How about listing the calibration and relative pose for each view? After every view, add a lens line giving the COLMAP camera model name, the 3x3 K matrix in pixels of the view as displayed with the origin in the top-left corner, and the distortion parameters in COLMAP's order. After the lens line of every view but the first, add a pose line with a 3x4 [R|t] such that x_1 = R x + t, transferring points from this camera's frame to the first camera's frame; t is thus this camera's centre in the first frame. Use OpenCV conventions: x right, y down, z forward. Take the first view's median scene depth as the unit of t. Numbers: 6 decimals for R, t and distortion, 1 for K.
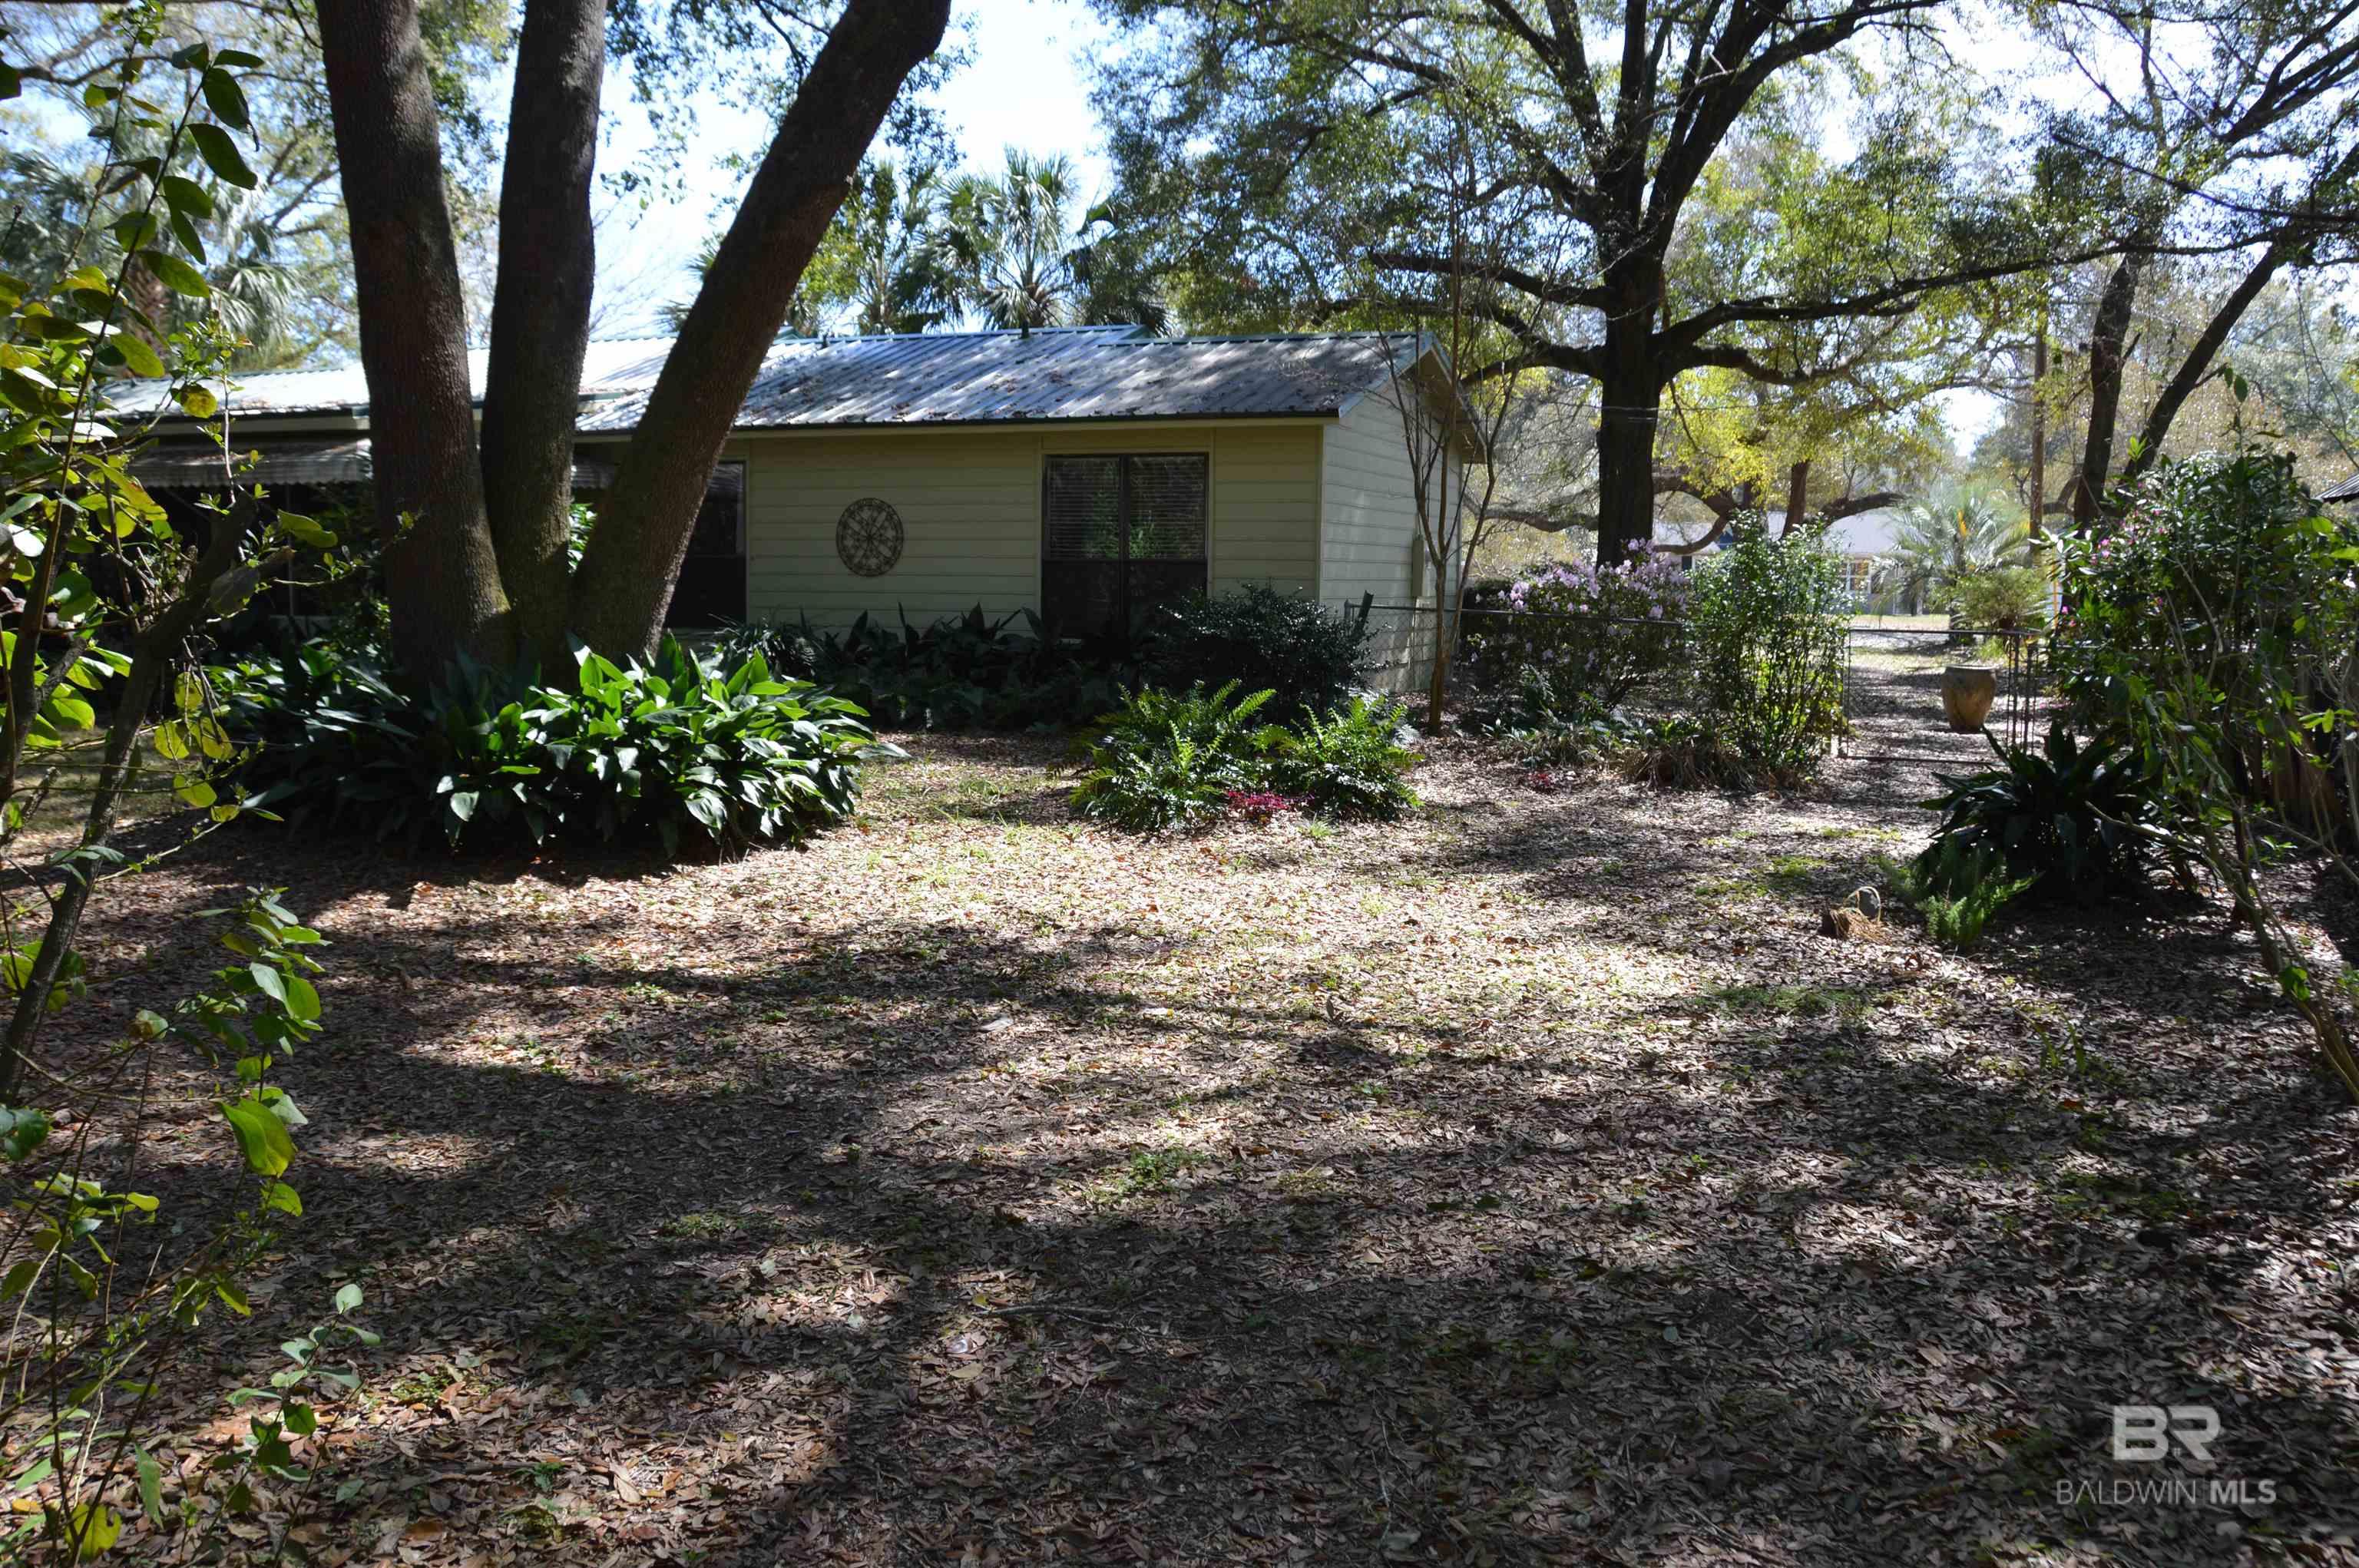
lens RADIAL K [[1864.4, 0, 1193.8], [0, 1864.4, 794.6], [0, 0, 1]] dist [-0.151648, 0.112402]
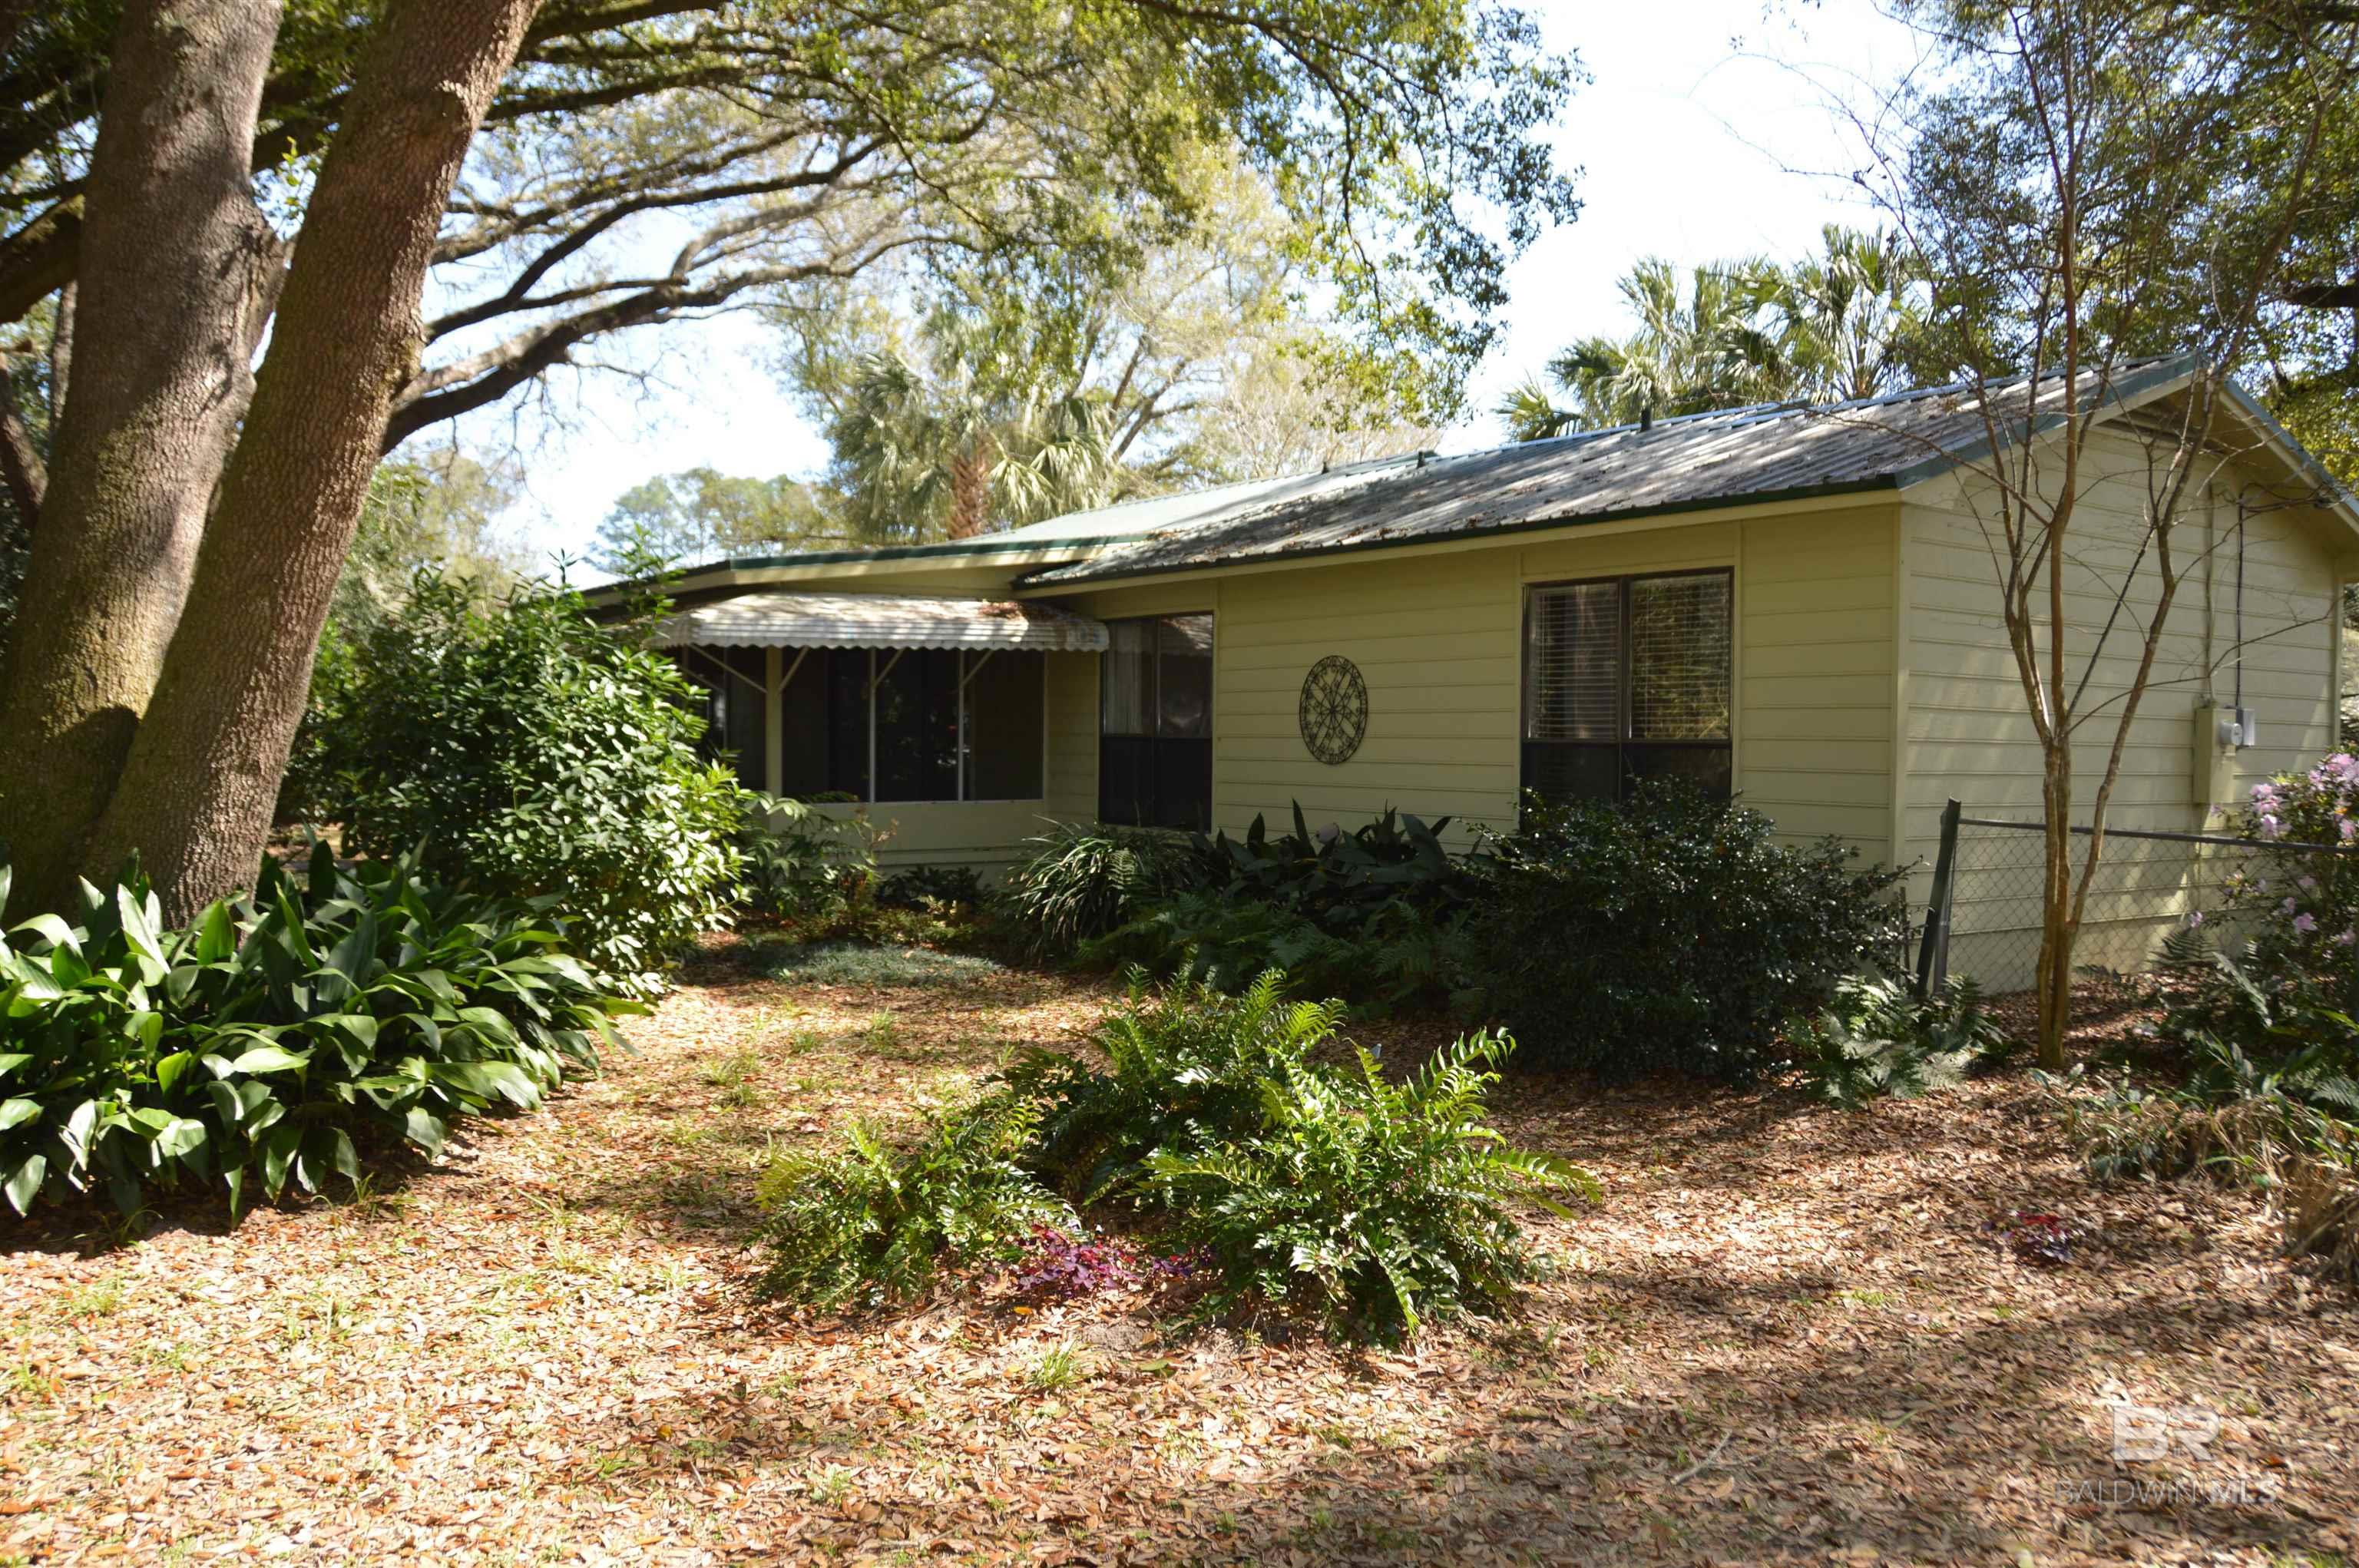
lens RADIAL K [[1864.4, 0, 1193.8], [0, 1864.4, 794.6], [0, 0, 1]] dist [-0.151648, 0.112402]
pose [[0.826986, 0.013399, -0.562063, 0.194446], [-0.070382, 0.994319, -0.079853, -0.045205], [0.557800, 0.105597, 0.823231, 0.383972]]
